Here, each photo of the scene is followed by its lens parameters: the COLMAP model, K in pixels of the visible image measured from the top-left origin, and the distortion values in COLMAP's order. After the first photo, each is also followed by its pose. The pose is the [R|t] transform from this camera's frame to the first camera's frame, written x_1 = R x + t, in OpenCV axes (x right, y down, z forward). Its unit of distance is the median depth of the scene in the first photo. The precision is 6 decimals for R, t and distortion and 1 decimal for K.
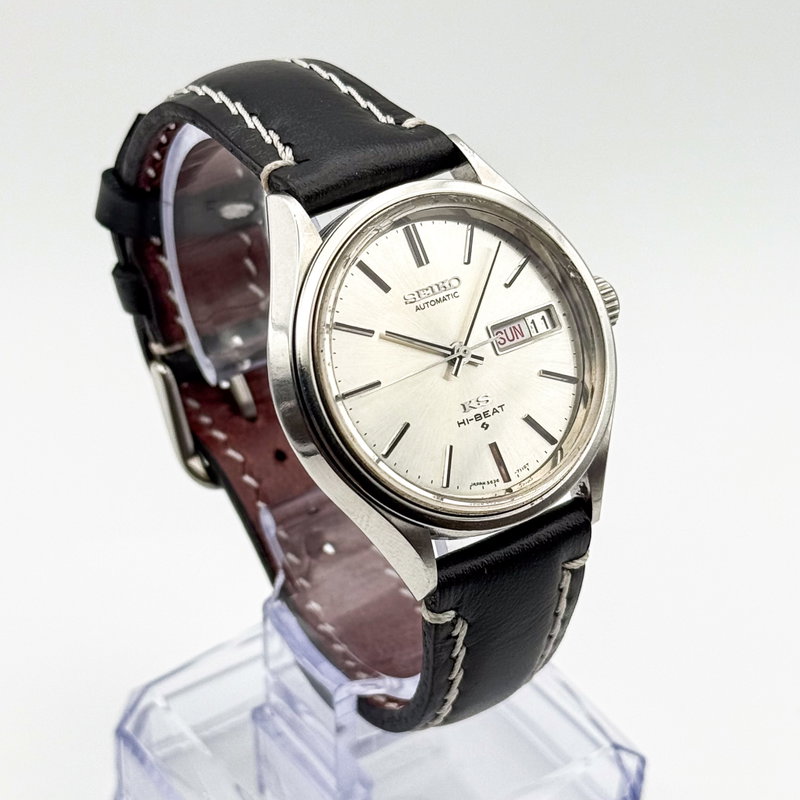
lens RADIAL K [[2471.3, 0, 400.0], [0, 2471.3, 400.0], [0, 0, 1]] dist [-0.739875, 0.584704]
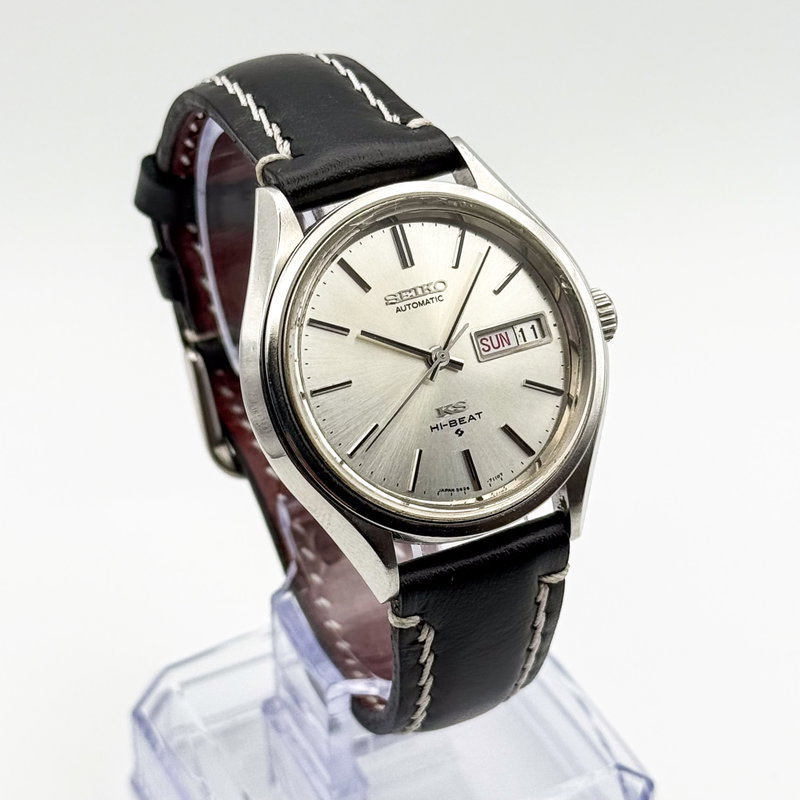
lens RADIAL K [[2471.3, 0, 400.0], [0, 2471.3, 400.0], [0, 0, 1]] dist [-0.739875, 0.584704]
pose [[0.991029, 0.063377, -0.117666, 0.122040], [-0.063360, 0.997983, 0.003889, -0.004603], [0.117675, 0.003602, 0.993046, 0.013494]]
